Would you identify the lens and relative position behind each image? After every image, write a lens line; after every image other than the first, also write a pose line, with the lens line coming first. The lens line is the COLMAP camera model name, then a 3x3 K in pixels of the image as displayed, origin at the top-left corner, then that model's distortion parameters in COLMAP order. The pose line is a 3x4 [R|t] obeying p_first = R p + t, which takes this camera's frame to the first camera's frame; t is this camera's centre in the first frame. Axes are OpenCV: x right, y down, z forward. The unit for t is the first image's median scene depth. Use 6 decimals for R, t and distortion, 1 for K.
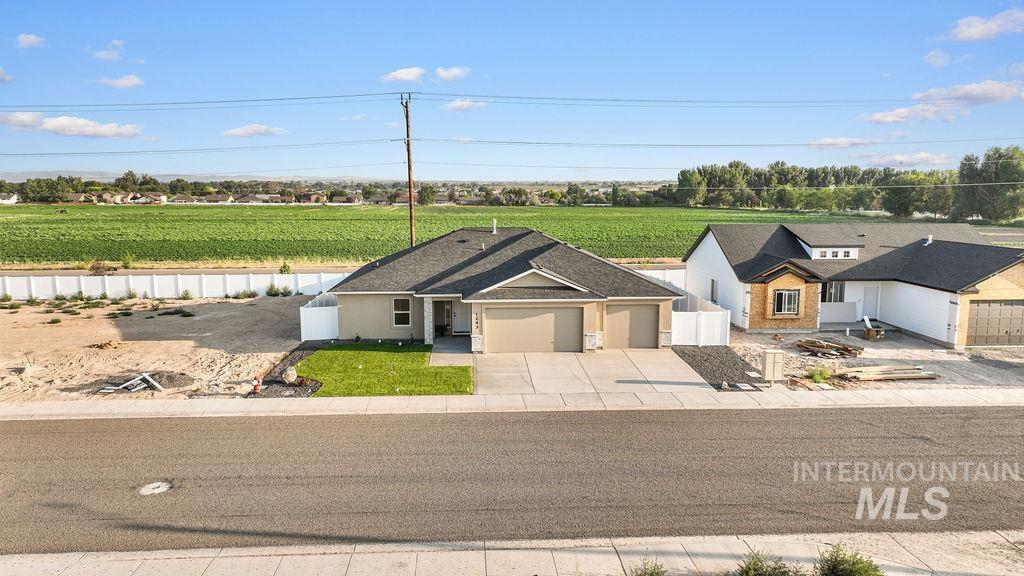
lens RADIAL K [[720.6, 0, 512.2], [0, 720.6, 295.0], [0, 0, 1]] dist [0.004038, 0.005783]
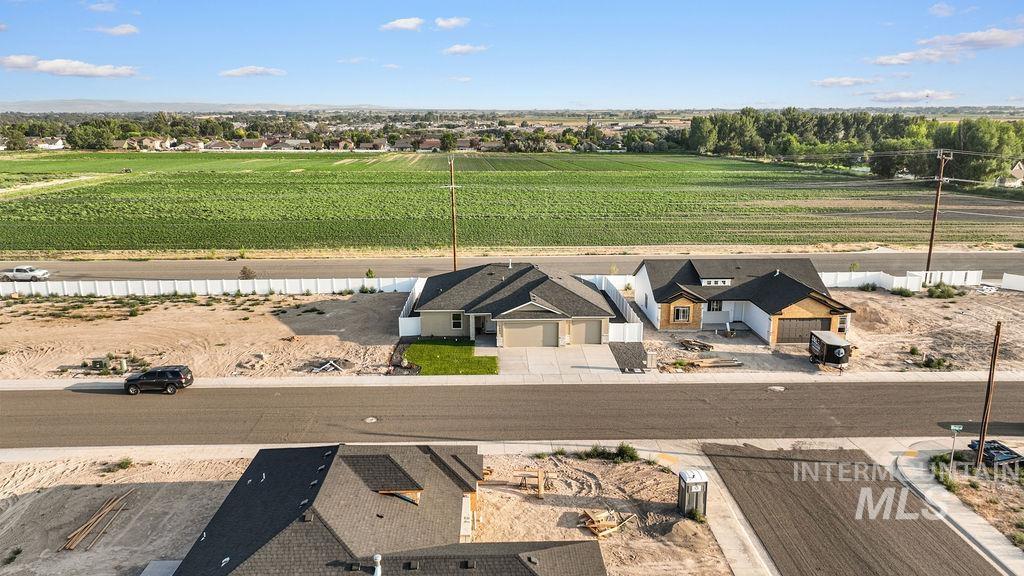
lens RADIAL K [[720.6, 0, 512.2], [0, 720.6, 295.0], [0, 0, 1]] dist [0.004038, 0.005783]
pose [[0.999635, 0.005130, -0.026527, 0.024800], [-0.002571, 0.995414, 0.095627, -0.184868], [0.026896, -0.095524, 0.995064, -0.655861]]
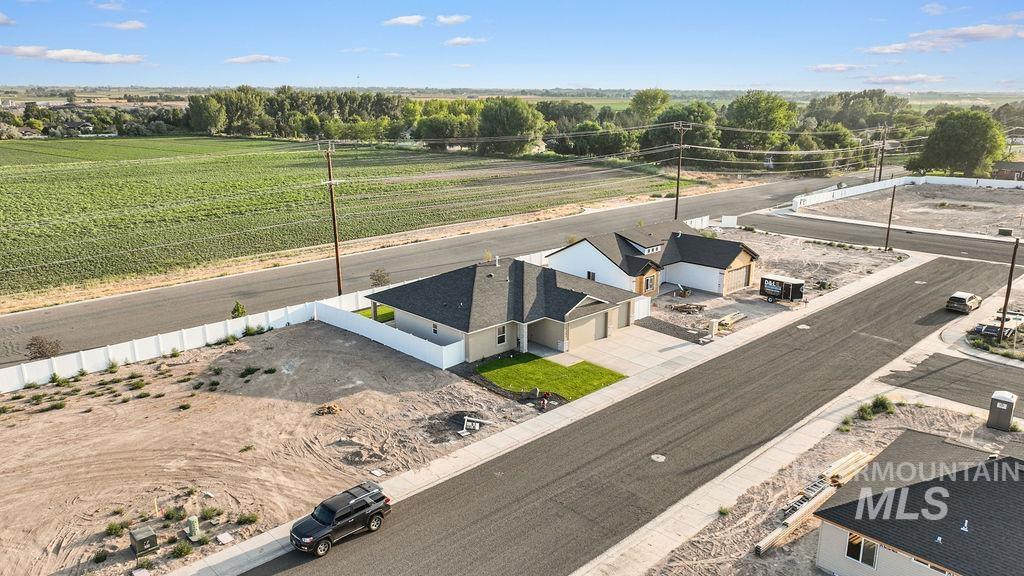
lens RADIAL K [[715.0, 0, 512.1], [0, 715.0, 311.1], [0, 0, 1]] dist [0.010336, 0.002501]
pose [[0.757980, -0.188457, 0.624460, -0.938296], [0.095369, 0.979084, 0.179720, -0.258329], [-0.645269, -0.076670, 0.760099, -0.122650]]
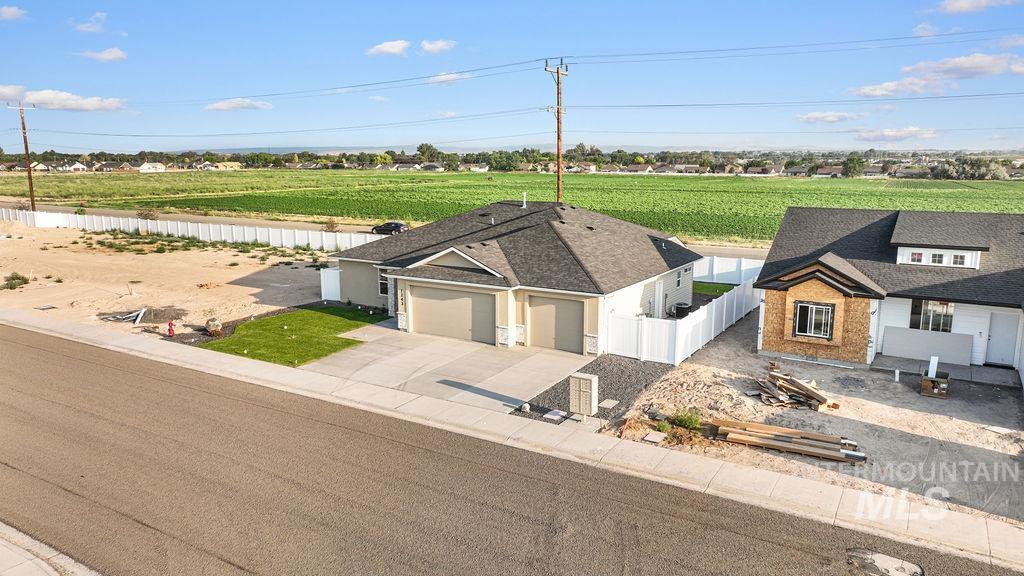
lens RADIAL K [[720.6, 0, 512.2], [0, 720.6, 295.0], [0, 0, 1]] dist [0.004038, 0.005783]
pose [[0.823943, 0.104983, -0.556863, 0.498016], [-0.082596, 0.994444, 0.065268, -0.034413], [0.560621, -0.007782, 0.828036, 0.234214]]
